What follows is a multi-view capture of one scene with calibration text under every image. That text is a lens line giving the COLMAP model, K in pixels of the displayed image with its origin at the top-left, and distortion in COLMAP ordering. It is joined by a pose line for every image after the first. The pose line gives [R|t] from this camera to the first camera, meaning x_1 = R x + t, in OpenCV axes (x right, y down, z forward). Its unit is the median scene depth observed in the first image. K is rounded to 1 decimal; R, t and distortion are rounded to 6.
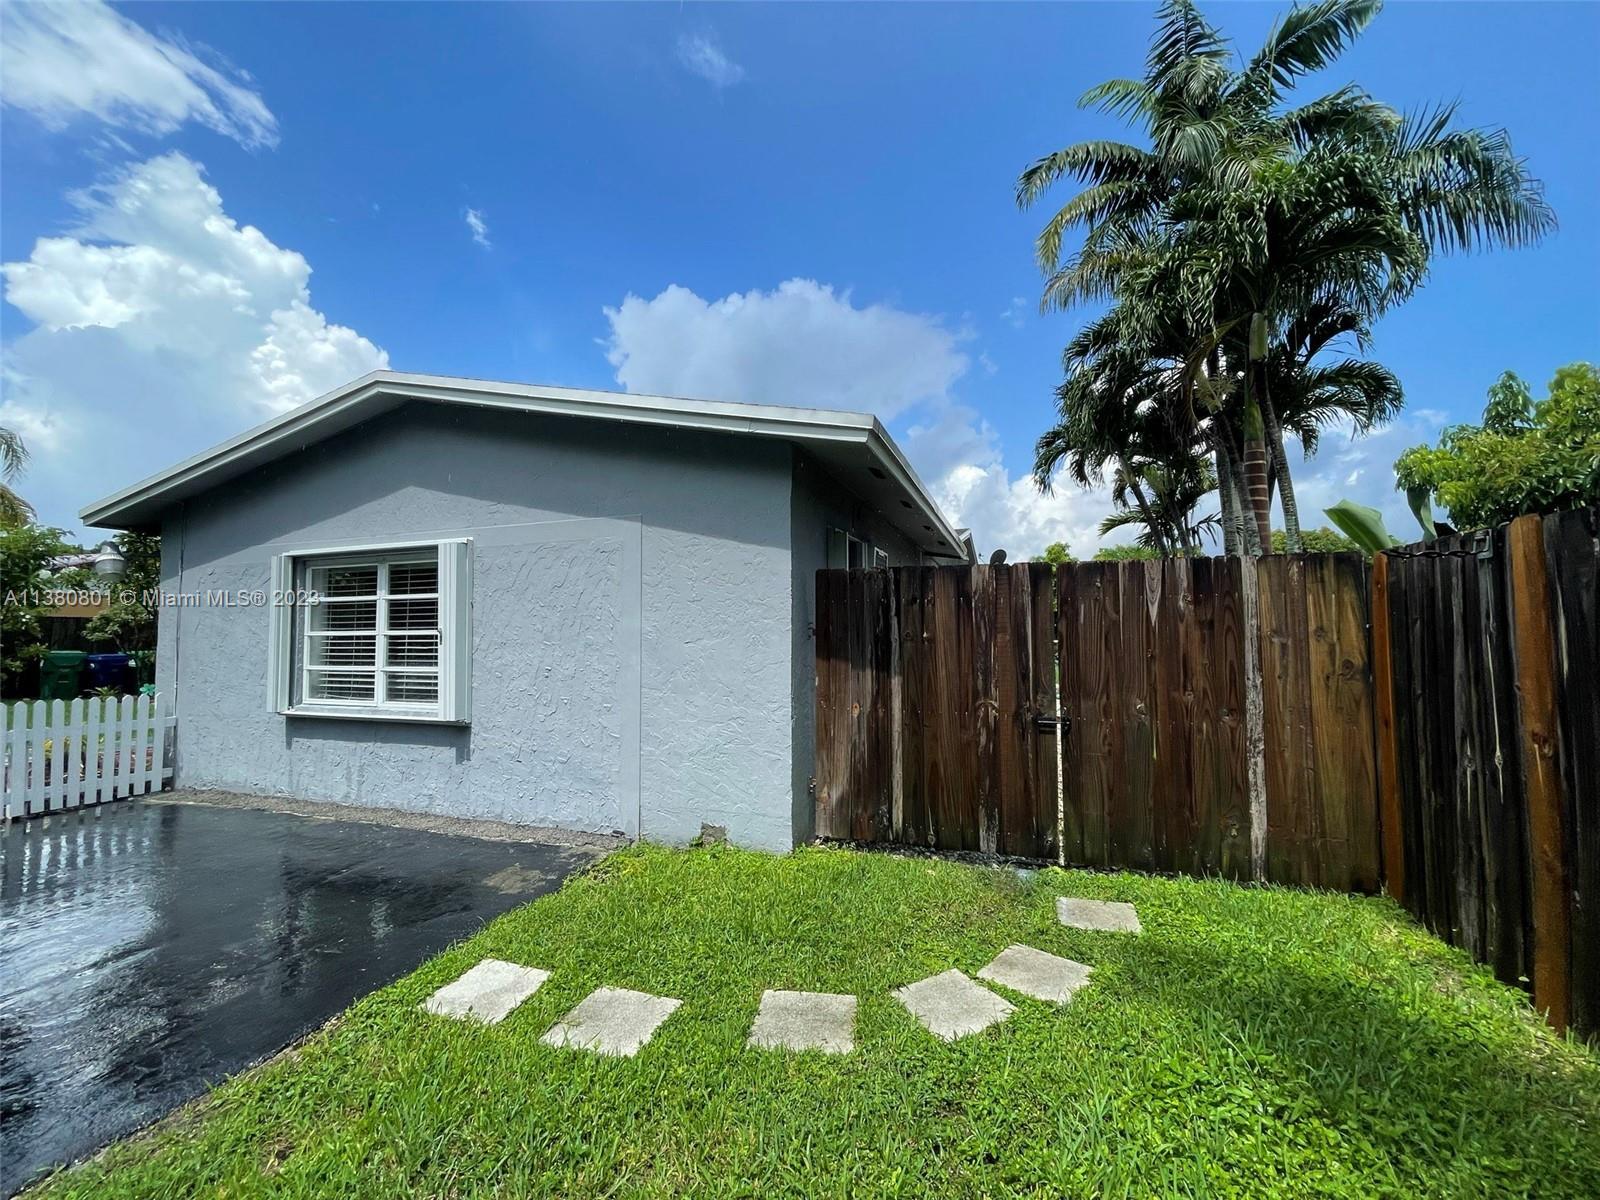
lens RADIAL K [[645.2, 0, 801.6], [0, 645.2, 602.7], [0, 0, 1]] dist [0.001719, 0.000757]
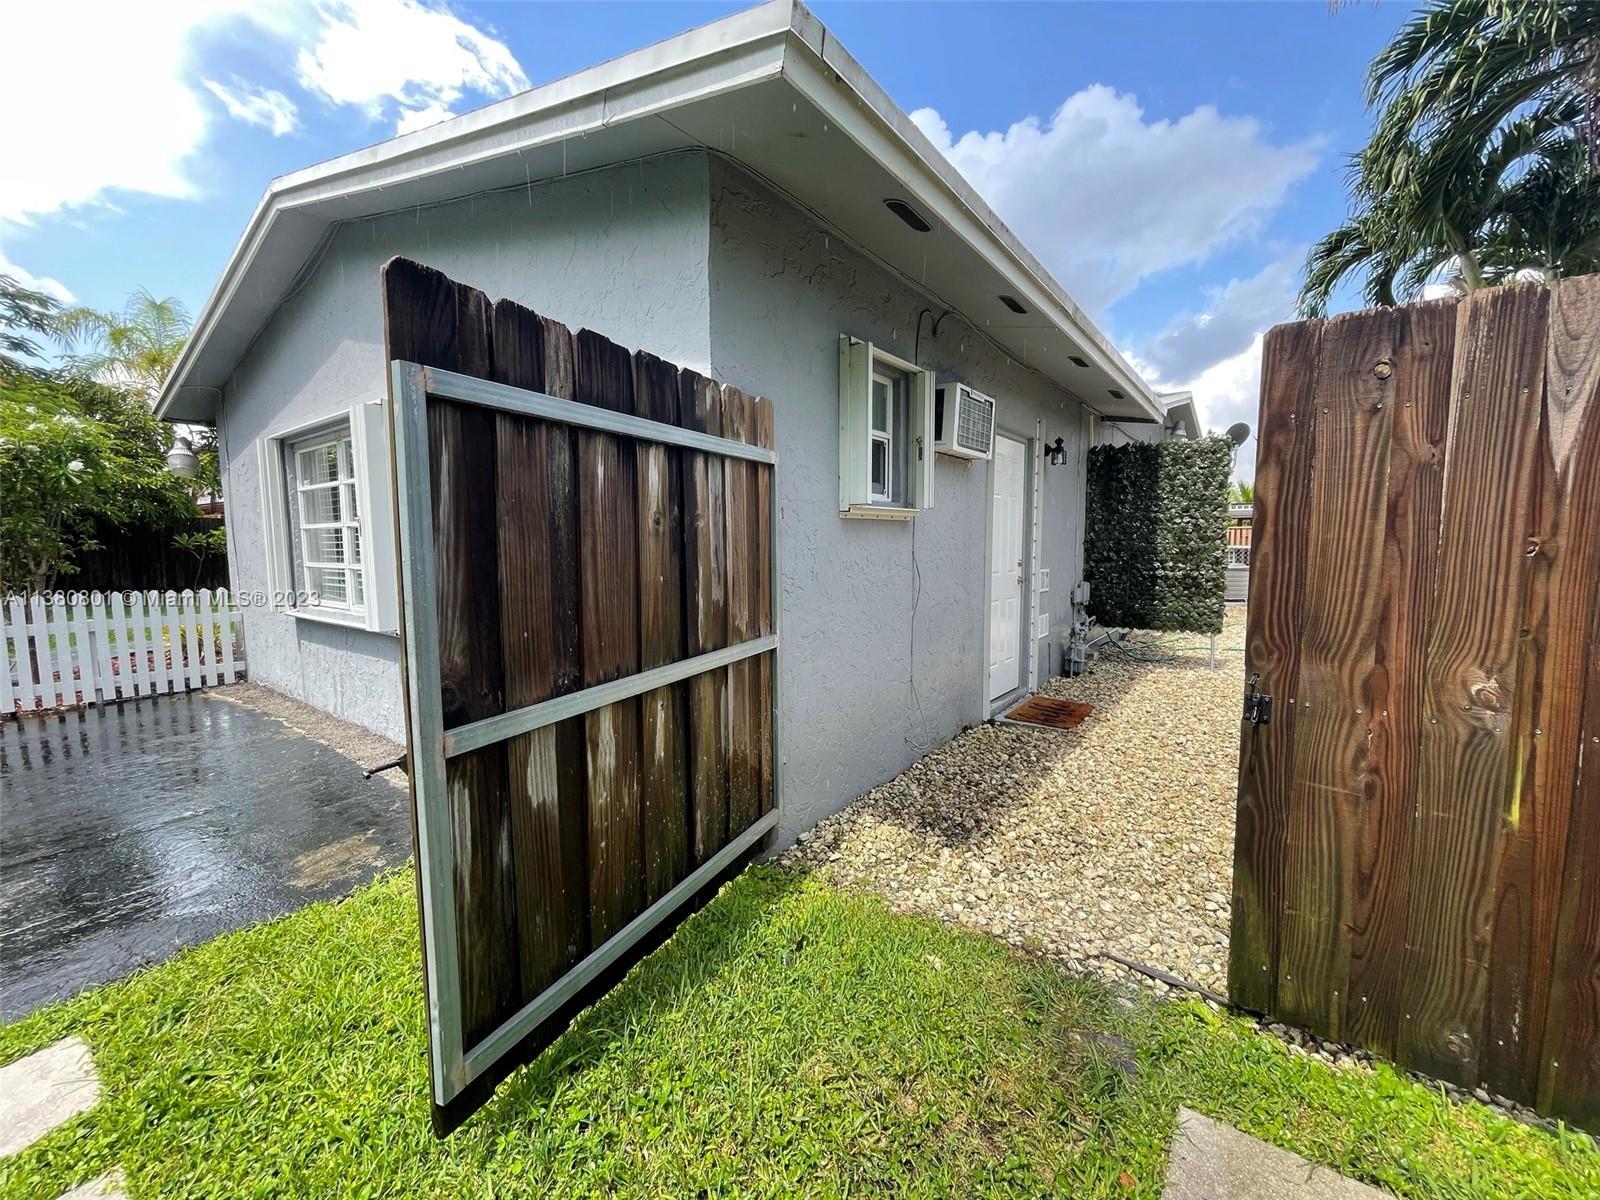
lens RADIAL K [[645.2, 0, 797.9], [0, 645.2, 599.6], [0, 0, 1]] dist [0.001719, 0.000757]
pose [[0.952499, 0.028497, -0.303207, 0.177838], [0.015039, 0.989996, 0.140289, 0.034897], [0.304171, -0.138185, 0.942542, 0.366484]]
